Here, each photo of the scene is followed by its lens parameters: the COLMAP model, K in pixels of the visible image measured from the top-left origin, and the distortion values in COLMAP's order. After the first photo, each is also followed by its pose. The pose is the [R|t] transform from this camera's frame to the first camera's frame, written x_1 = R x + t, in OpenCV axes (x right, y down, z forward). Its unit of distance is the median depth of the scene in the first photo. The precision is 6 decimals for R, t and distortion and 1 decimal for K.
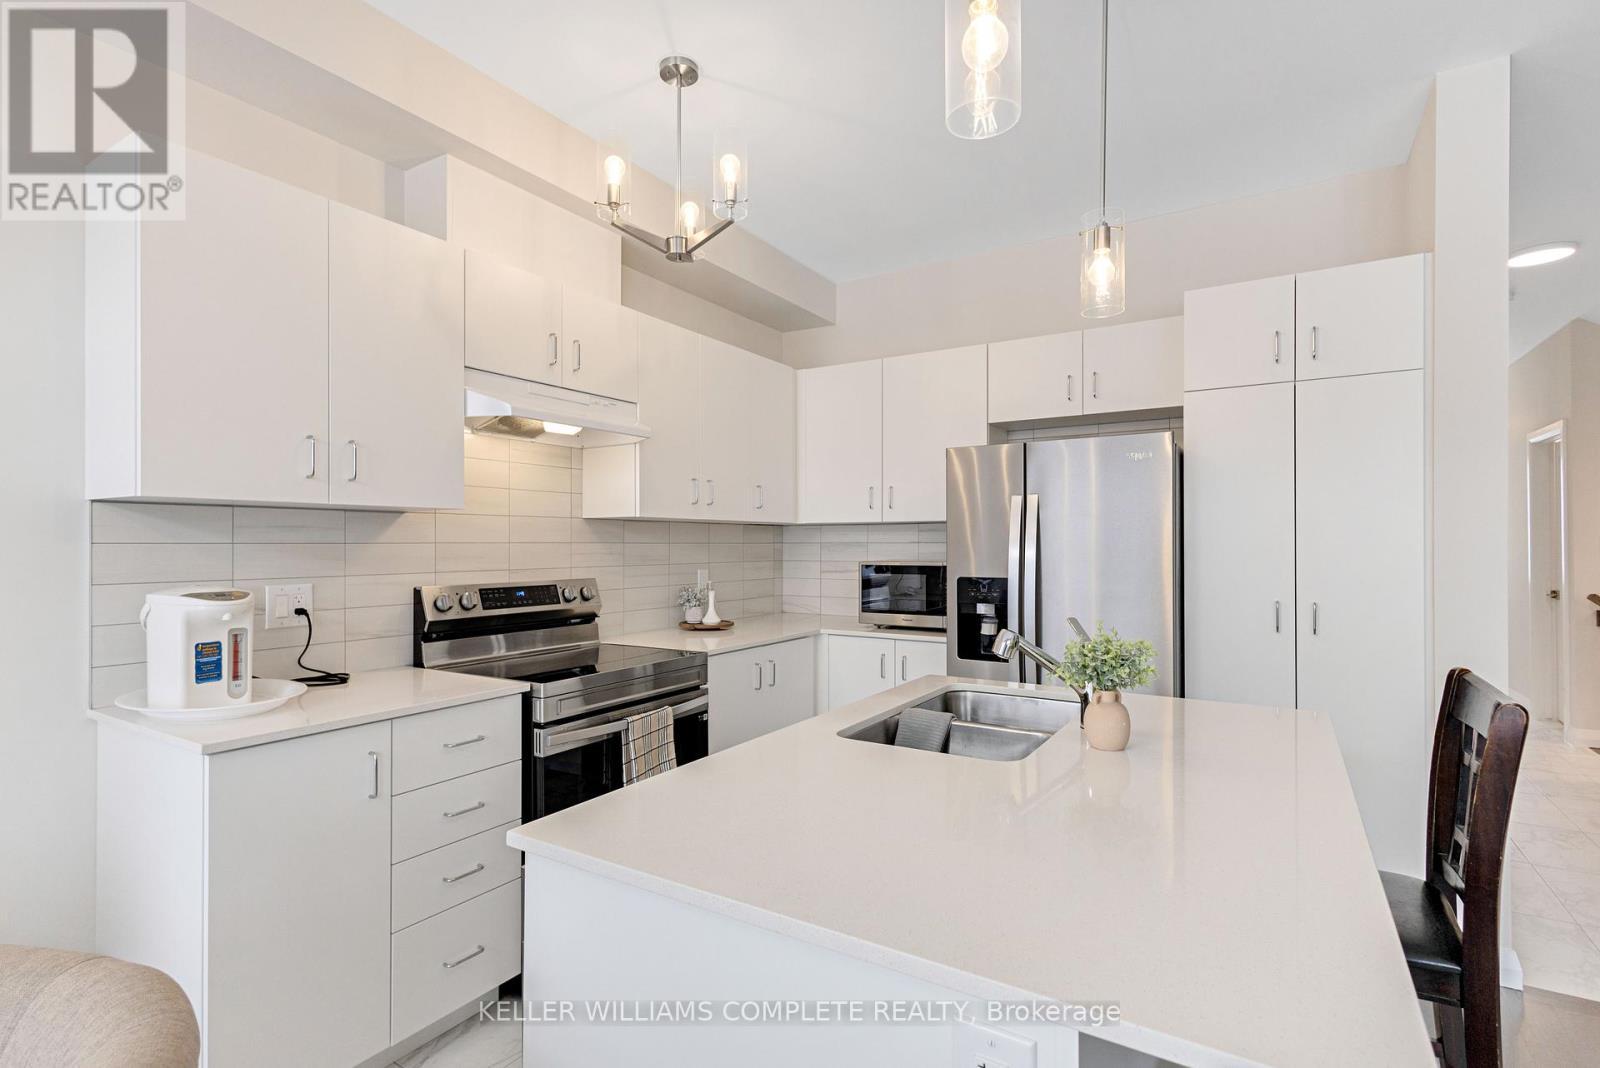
lens RADIAL K [[755.6, 0, 800.4], [0, 755.6, 553.1], [0, 0, 1]] dist [0.012920, -0.000076]
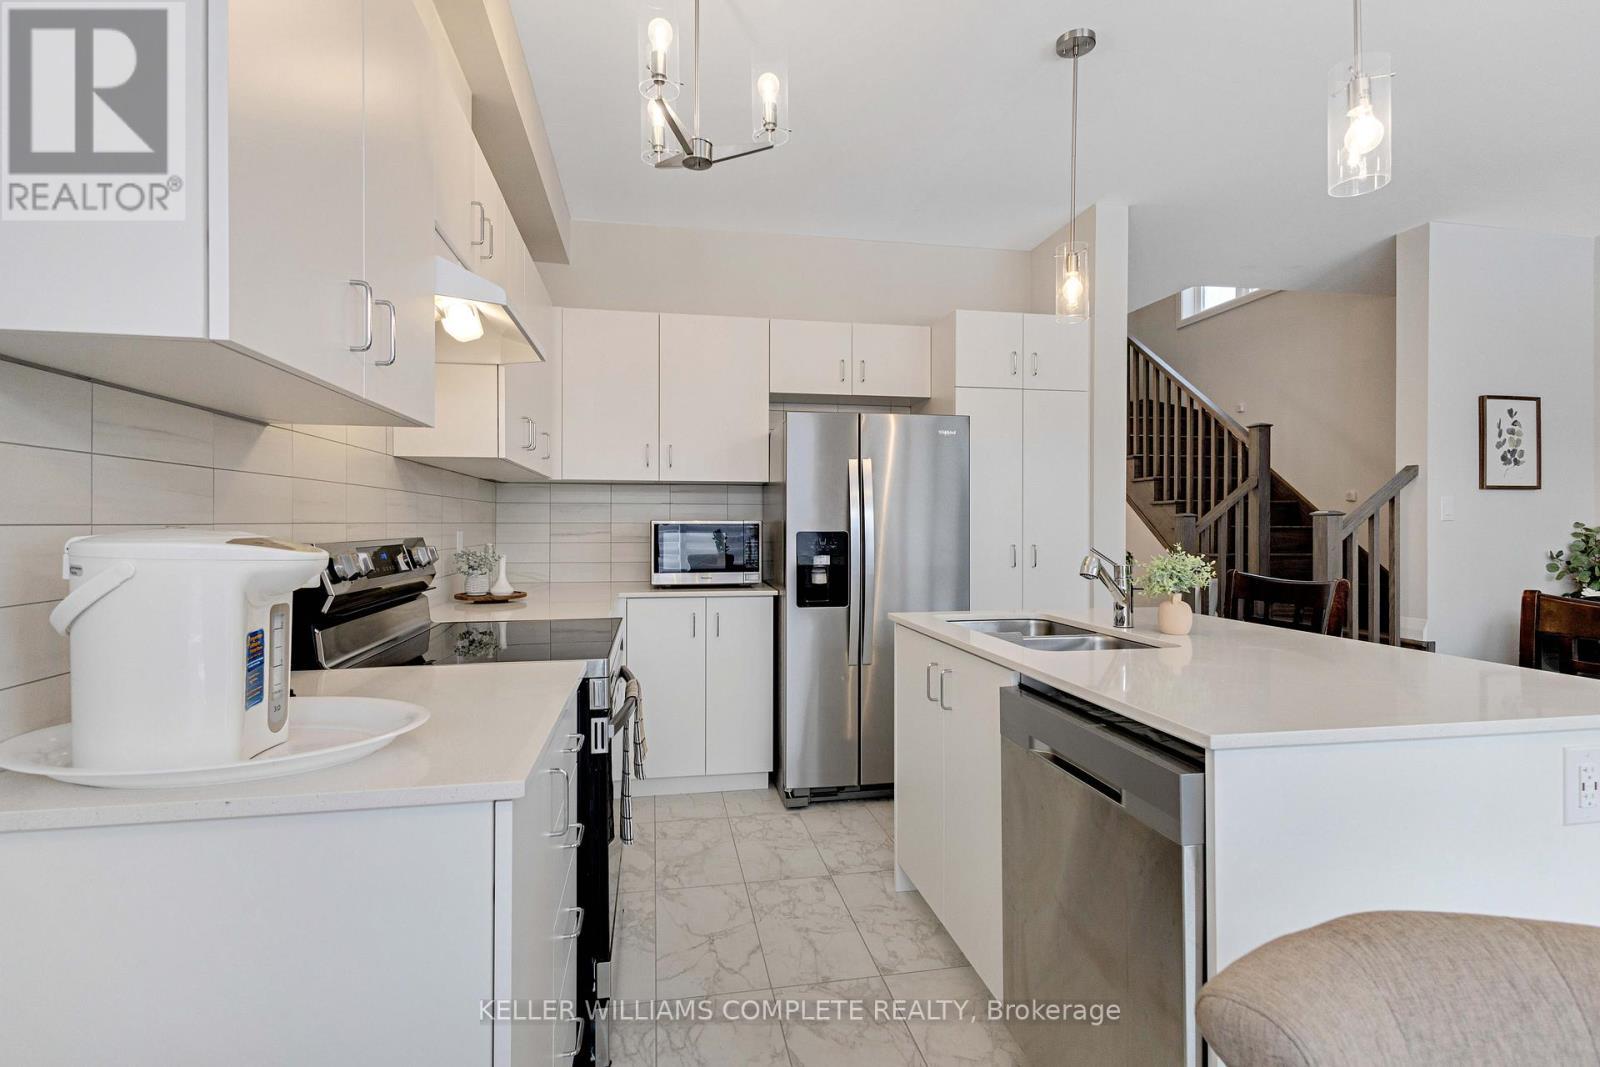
lens RADIAL K [[744.4, 0, 800.0], [0, 744.4, 533.5], [0, 0, 1]] dist [-0.001833, -0.000177]
pose [[0.736094, -0.006897, 0.676844, -0.478586], [0.005010, 0.999976, 0.004742, 0.027453], [-0.676861, -0.000100, 0.736111, 0.204003]]
